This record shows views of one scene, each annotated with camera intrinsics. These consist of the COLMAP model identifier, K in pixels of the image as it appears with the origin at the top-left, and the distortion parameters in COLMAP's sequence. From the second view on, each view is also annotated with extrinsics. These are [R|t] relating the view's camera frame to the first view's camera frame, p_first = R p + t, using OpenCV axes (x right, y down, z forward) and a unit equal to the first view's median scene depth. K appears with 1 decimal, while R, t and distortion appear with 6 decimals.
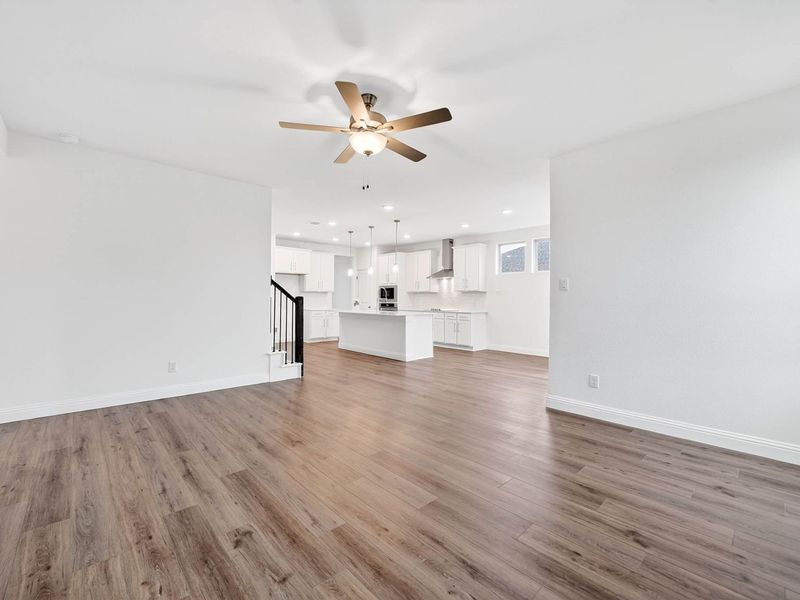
lens RADIAL K [[351.0, 0, 401.4], [0, 351.0, 295.3], [0, 0, 1]] dist [-0.009979, 0.003002]
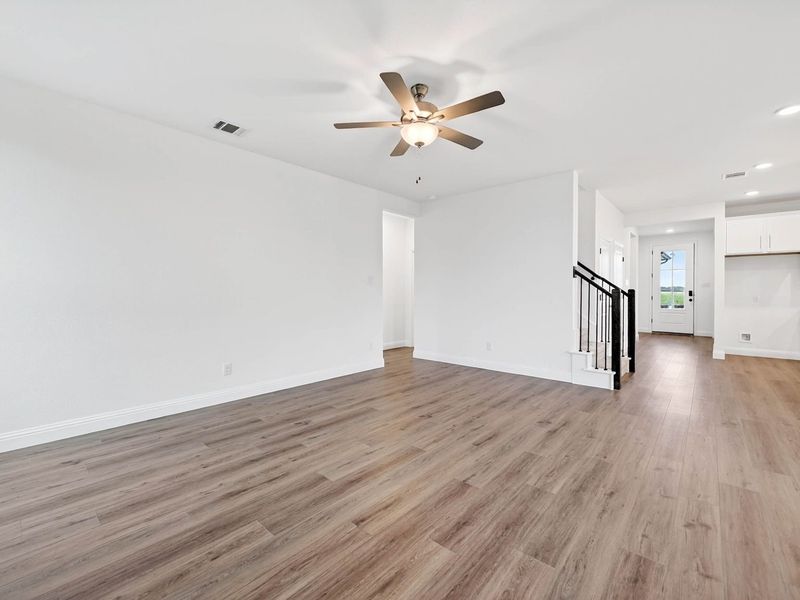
lens RADIAL K [[351.0, 0, 394.8], [0, 351.0, 294.1], [0, 0, 1]] dist [-0.009979, 0.003002]
pose [[0.089552, 0.001530, -0.995981, 0.893269], [0.012835, 0.999914, 0.002690, 0.014830], [0.995899, -0.013024, 0.089525, 0.843609]]
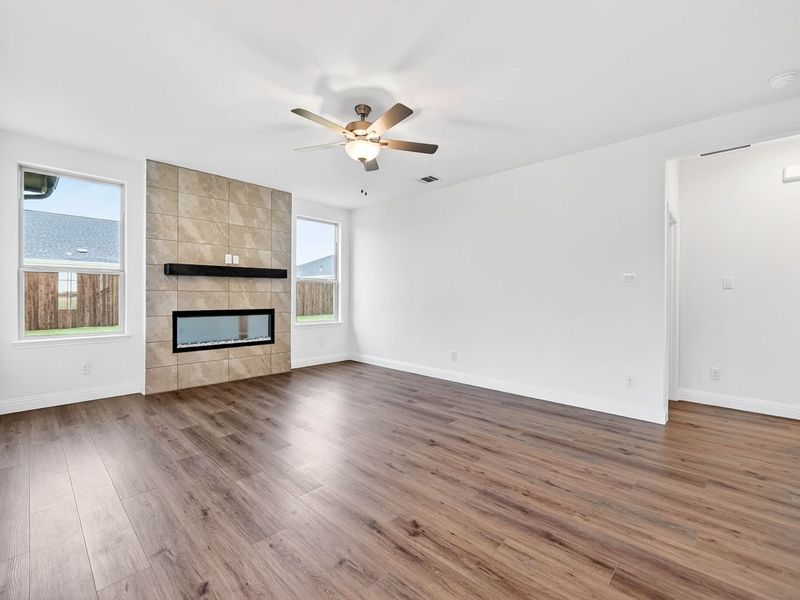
lens RADIAL K [[351.0, 0, 405.5], [0, 351.0, 299.4], [0, 0, 1]] dist [-0.009979, 0.003002]
pose [[-0.996472, -0.014129, -0.082734, -0.143739], [-0.013891, 0.999898, -0.003452, 0.022847], [0.082774, -0.002290, -0.996566, 2.093362]]
